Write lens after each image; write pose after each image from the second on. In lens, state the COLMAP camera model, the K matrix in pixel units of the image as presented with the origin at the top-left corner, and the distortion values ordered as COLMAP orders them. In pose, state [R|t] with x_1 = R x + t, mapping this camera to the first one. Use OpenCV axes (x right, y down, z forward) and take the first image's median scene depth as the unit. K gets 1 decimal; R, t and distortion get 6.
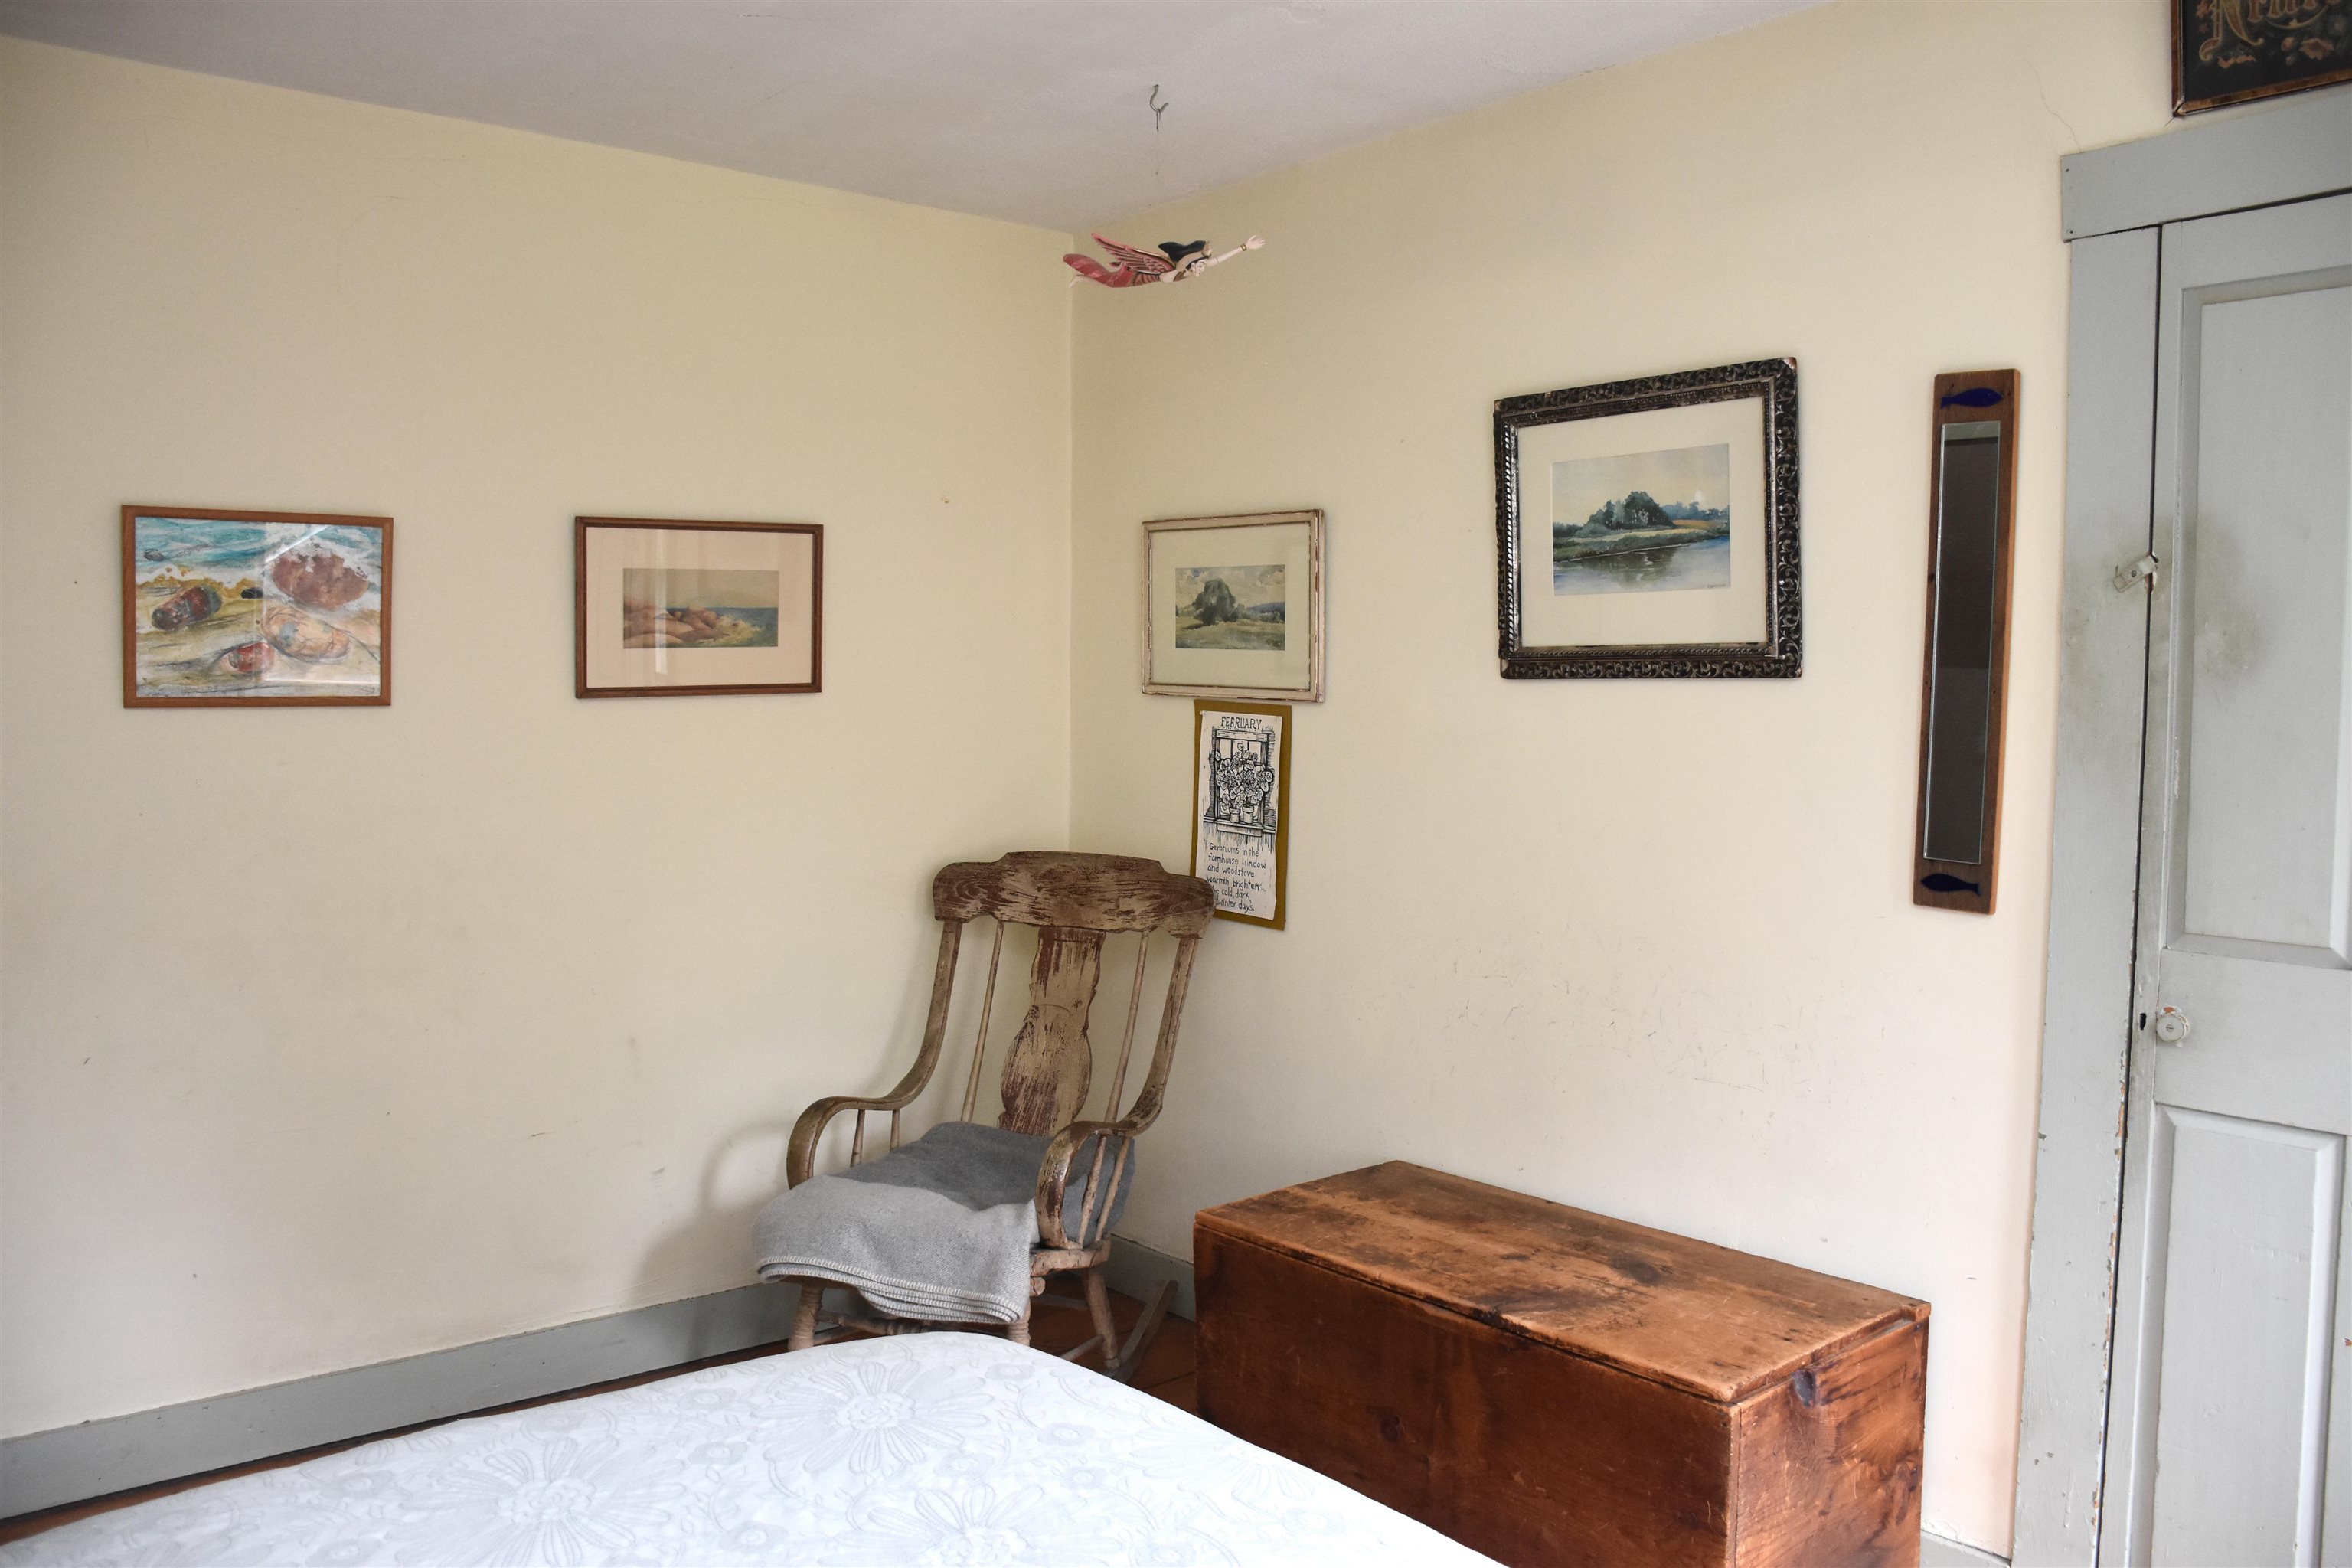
lens RADIAL K [[1861.2, 0, 1163.5], [0, 1861.2, 785.2], [0, 0, 1]] dist [-0.118964, 0.071307]
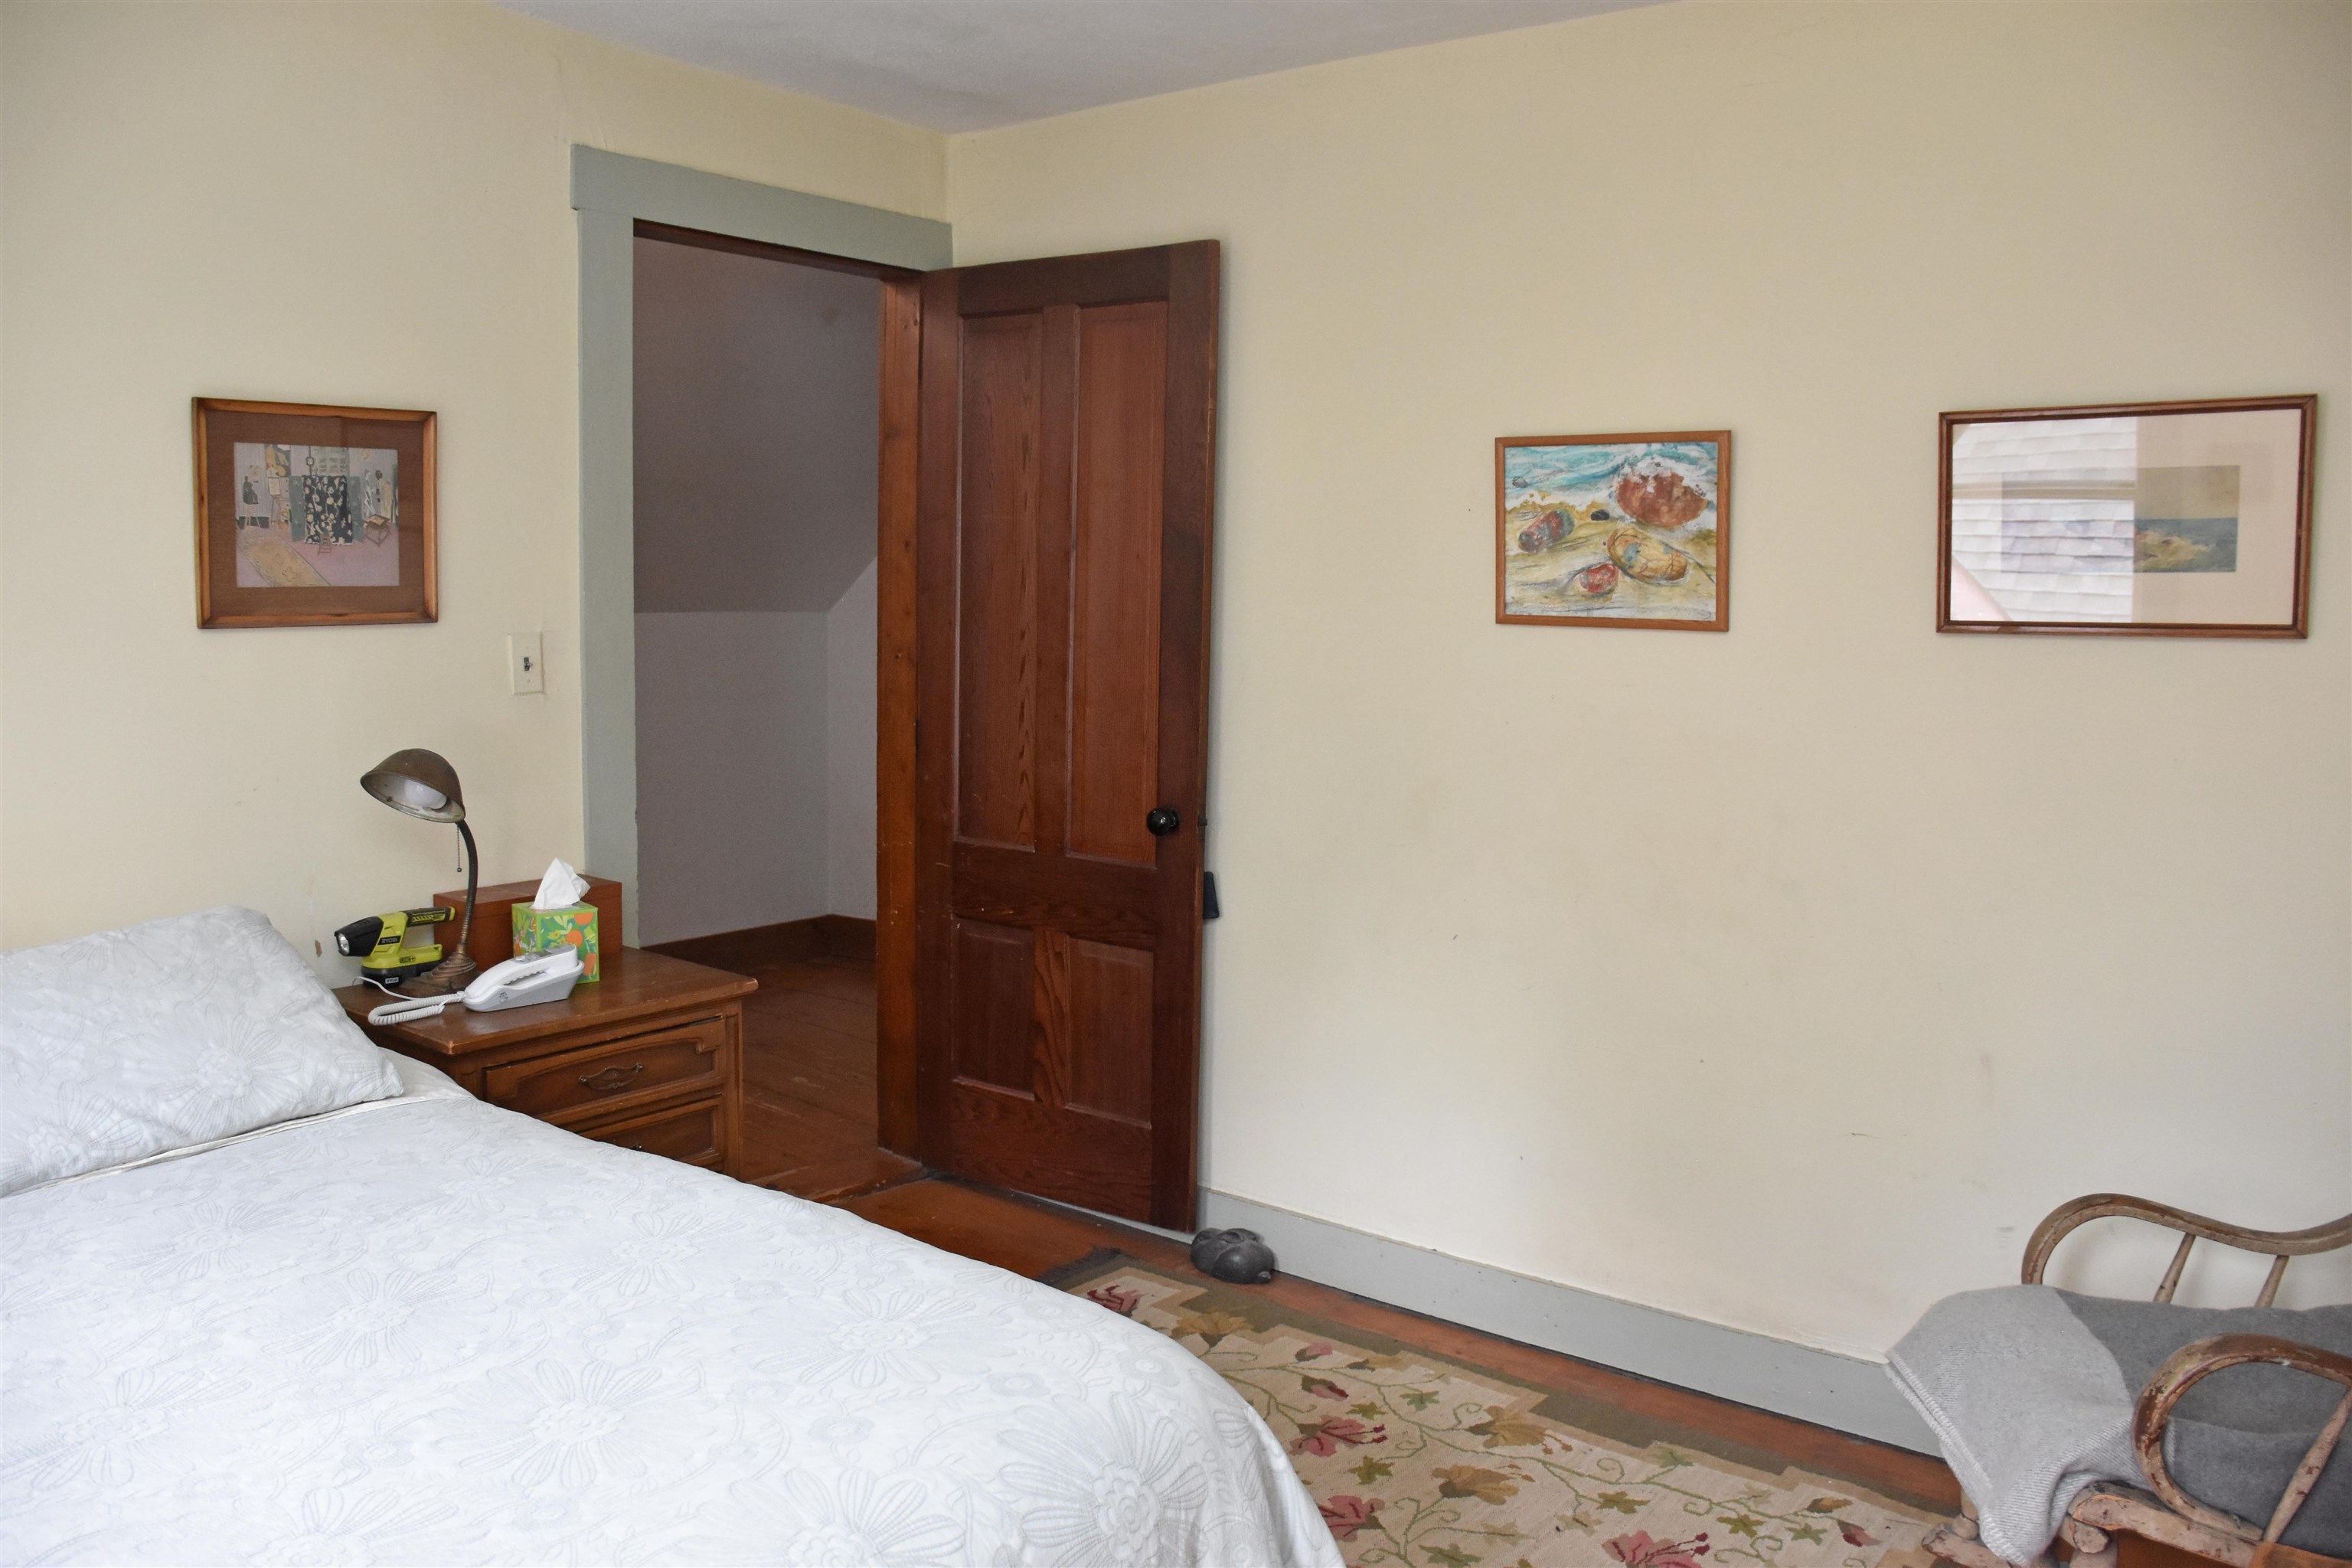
lens RADIAL K [[1861.2, 0, 1189.3], [0, 1861.2, 781.5], [0, 0, 1]] dist [-0.118964, 0.071307]
pose [[0.221623, 0.094840, -0.970509, 0.475193], [-0.079220, 0.993720, 0.079018, -0.021455], [0.971909, 0.059372, 0.227745, 0.559517]]
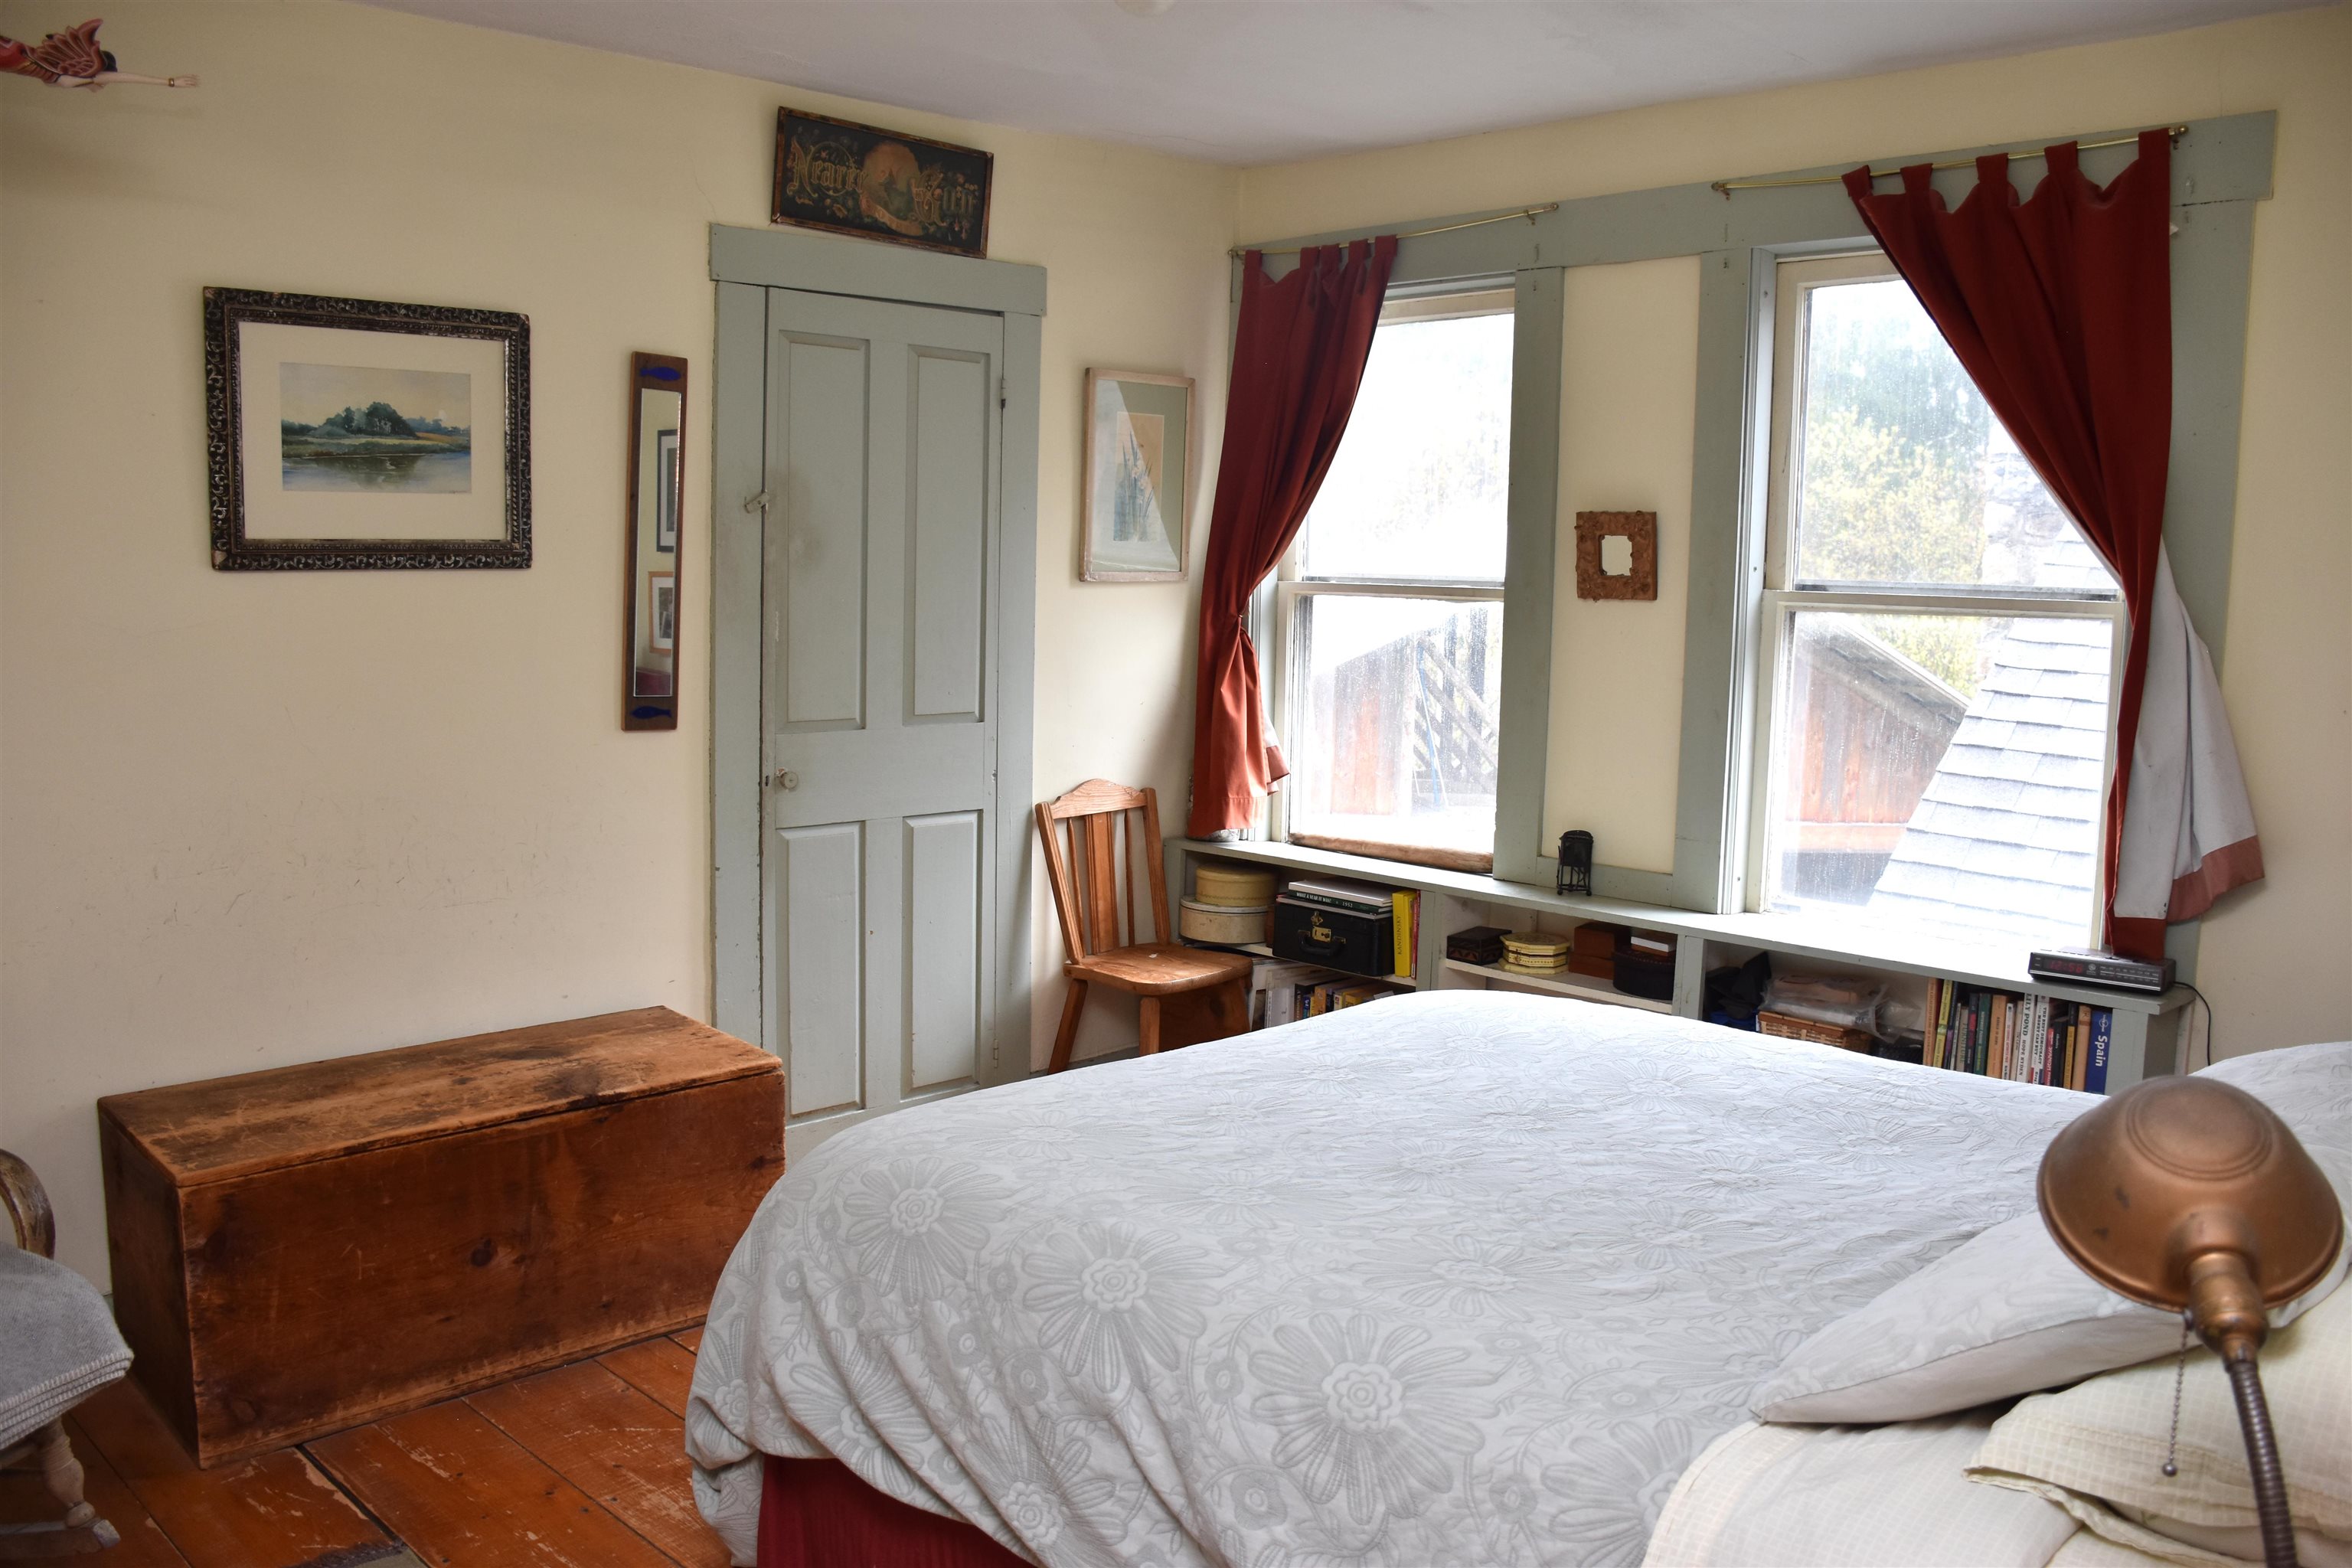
lens RADIAL K [[1861.2, 0, 1156.9], [0, 1861.2, 777.3], [0, 0, 1]] dist [-0.118964, 0.071307]
pose [[-0.082007, -0.115697, 0.989893, -0.887376], [0.043318, 0.991886, 0.119519, -0.043789], [-0.995690, 0.052682, -0.076329, 0.611990]]
